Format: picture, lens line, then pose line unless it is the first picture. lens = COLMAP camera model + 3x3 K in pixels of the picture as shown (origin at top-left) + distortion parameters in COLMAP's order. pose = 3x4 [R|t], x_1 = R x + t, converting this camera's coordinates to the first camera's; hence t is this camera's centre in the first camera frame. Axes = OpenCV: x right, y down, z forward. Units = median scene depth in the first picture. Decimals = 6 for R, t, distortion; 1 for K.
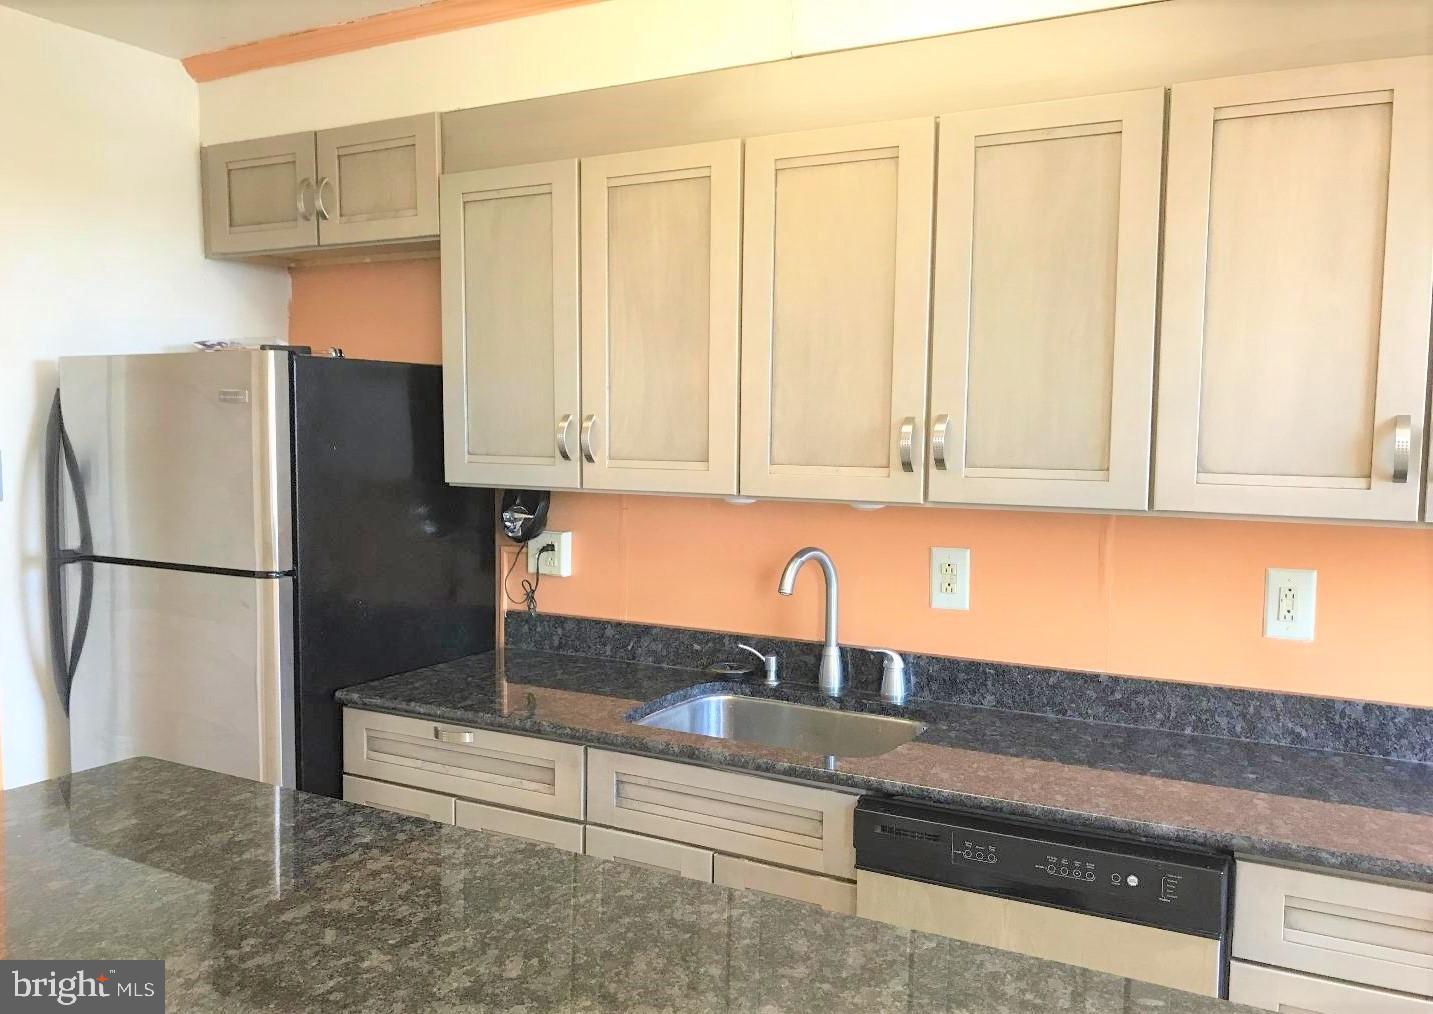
lens RADIAL K [[1186.3, 0, 726.1], [0, 1186.3, 512.2], [0, 0, 1]] dist [0.025418, -0.027222]
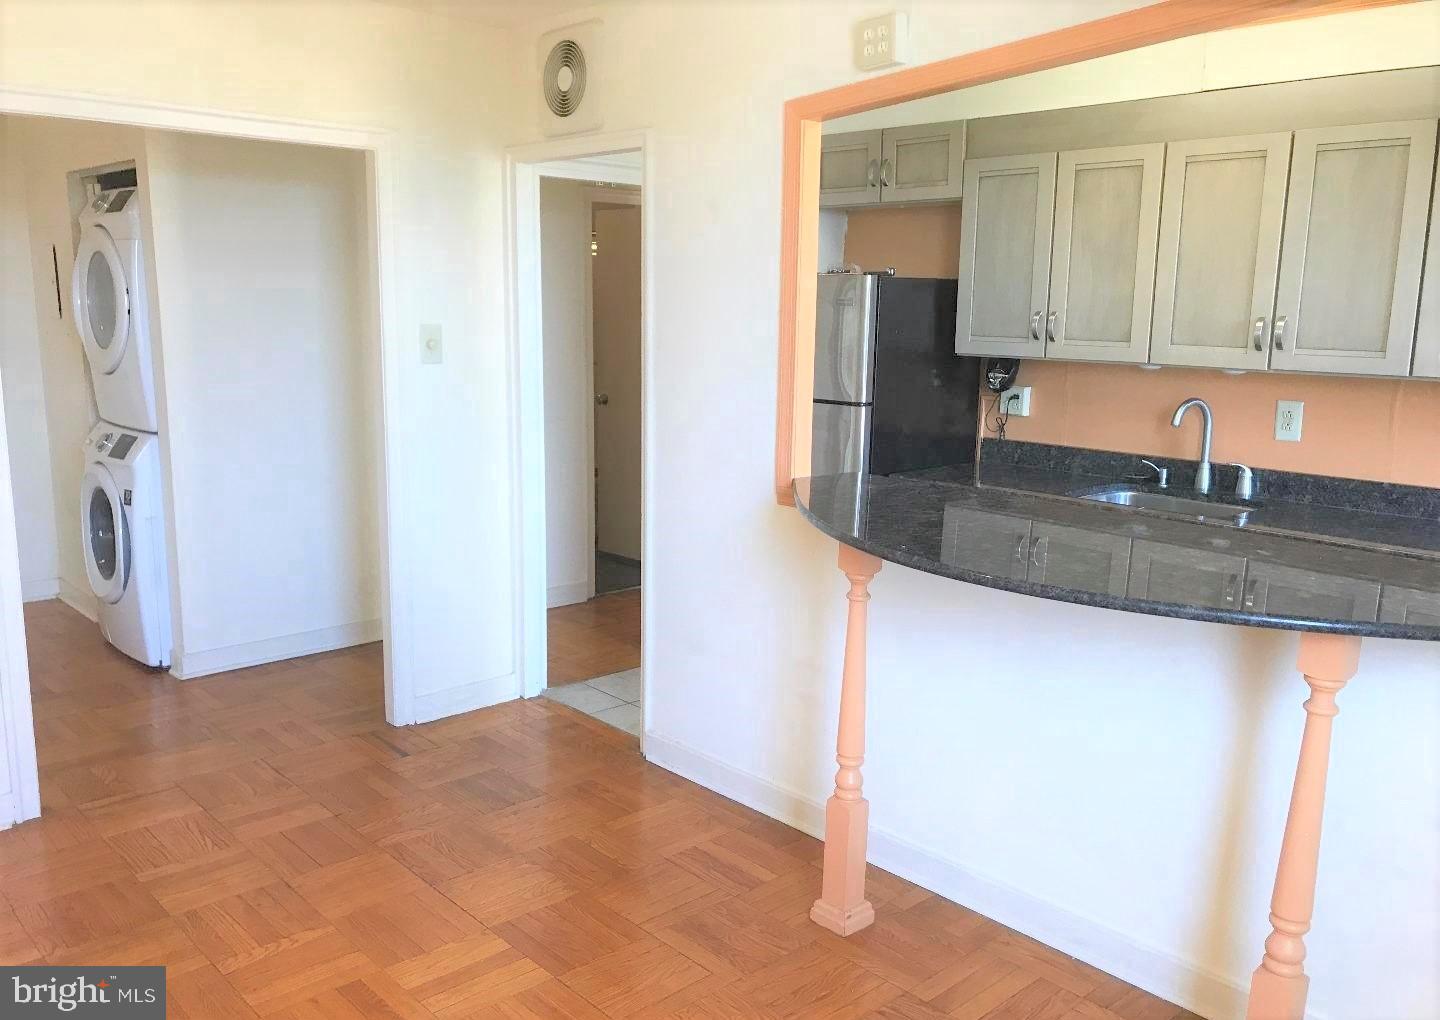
lens RADIAL K [[1192.1, 0, 715.2], [0, 1192.1, 514.4], [0, 0, 1]] dist [0.025418, -0.027222]
pose [[0.942322, 0.063646, -0.328602, 0.003345], [-0.028799, 0.993531, 0.109848, 0.027888], [0.333467, -0.094049, 0.938059, -0.751951]]
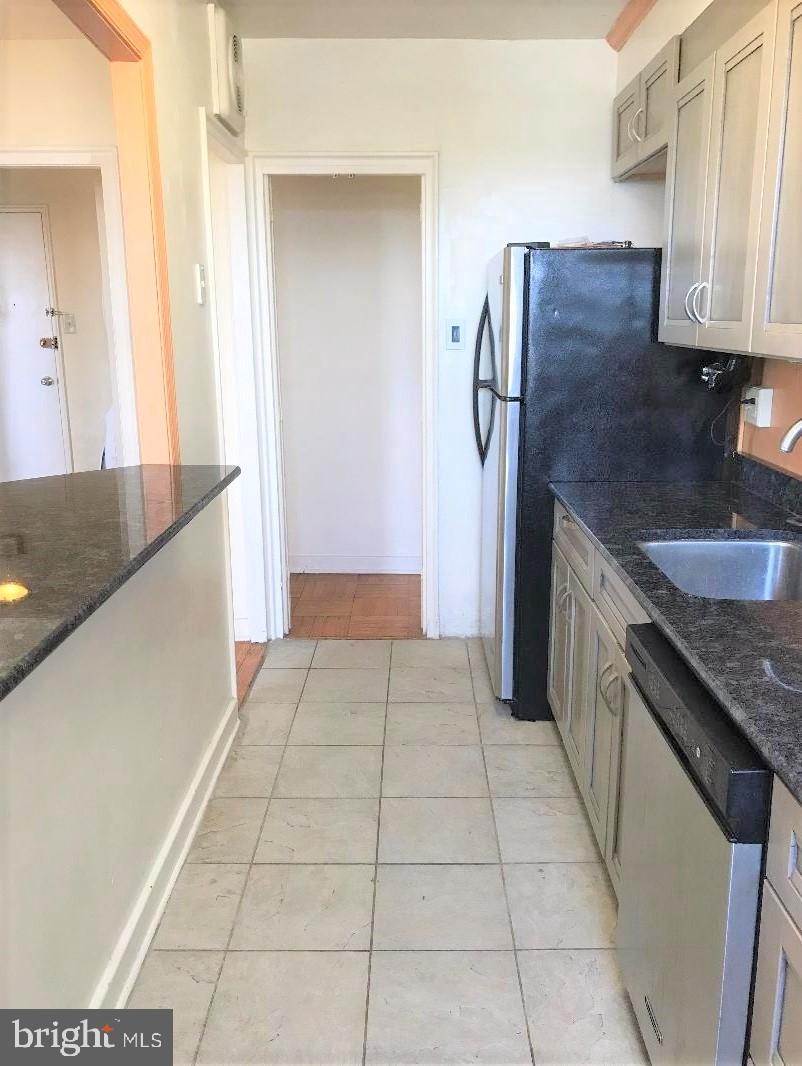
lens RADIAL K [[884.0, 0, 401.7], [0, 884.0, 534.3], [0, 0, 1]] dist [0.027611, -0.046578]
pose [[0.475942, 0.197238, -0.857074, 0.583062], [-0.057038, 0.979398, 0.193715, 0.010395], [0.877625, -0.043311, 0.477387, 0.334673]]
